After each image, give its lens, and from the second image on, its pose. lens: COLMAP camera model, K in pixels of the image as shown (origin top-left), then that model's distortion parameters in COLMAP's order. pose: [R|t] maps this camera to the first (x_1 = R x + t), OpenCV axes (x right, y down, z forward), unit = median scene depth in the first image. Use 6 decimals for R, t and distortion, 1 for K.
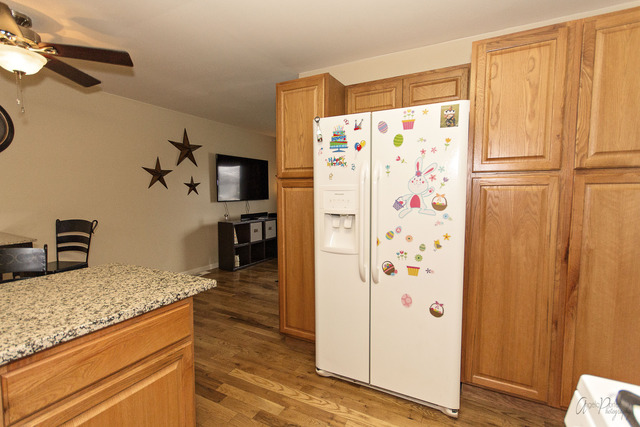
lens RADIAL K [[304.4, 0, 321.7], [0, 304.4, 216.2], [0, 0, 1]] dist [0.012535, 0.000374]
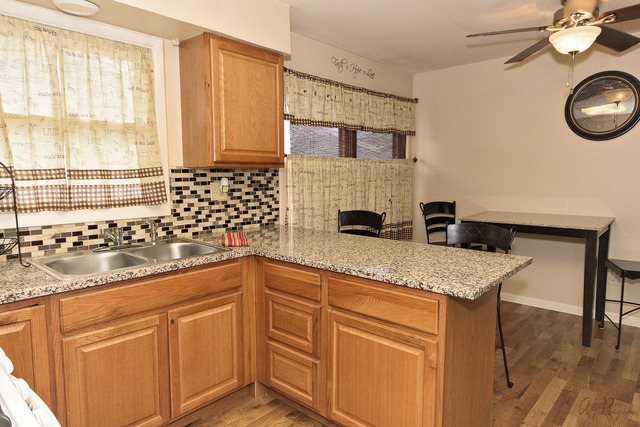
lens RADIAL K [[413.5, 0, 329.7], [0, 413.5, 214.4], [0, 0, 1]] dist [0.000160, -0.000002]
pose [[-0.230771, 0.101114, -0.967740, 0.572249], [-0.080933, 0.989145, 0.122650, -0.070855], [0.969636, 0.106626, -0.220083, 0.632911]]
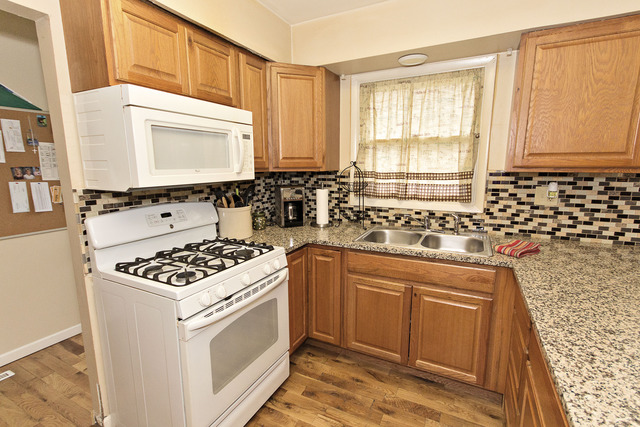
lens RADIAL K [[304.4, 0, 321.7], [0, 304.4, 216.2], [0, 0, 1]] dist [0.012535, 0.000374]
pose [[-0.999900, 0.007798, -0.011783, -0.000669], [0.004630, 0.968697, 0.248205, -0.136714], [0.013349, 0.248125, -0.968636, 0.936090]]
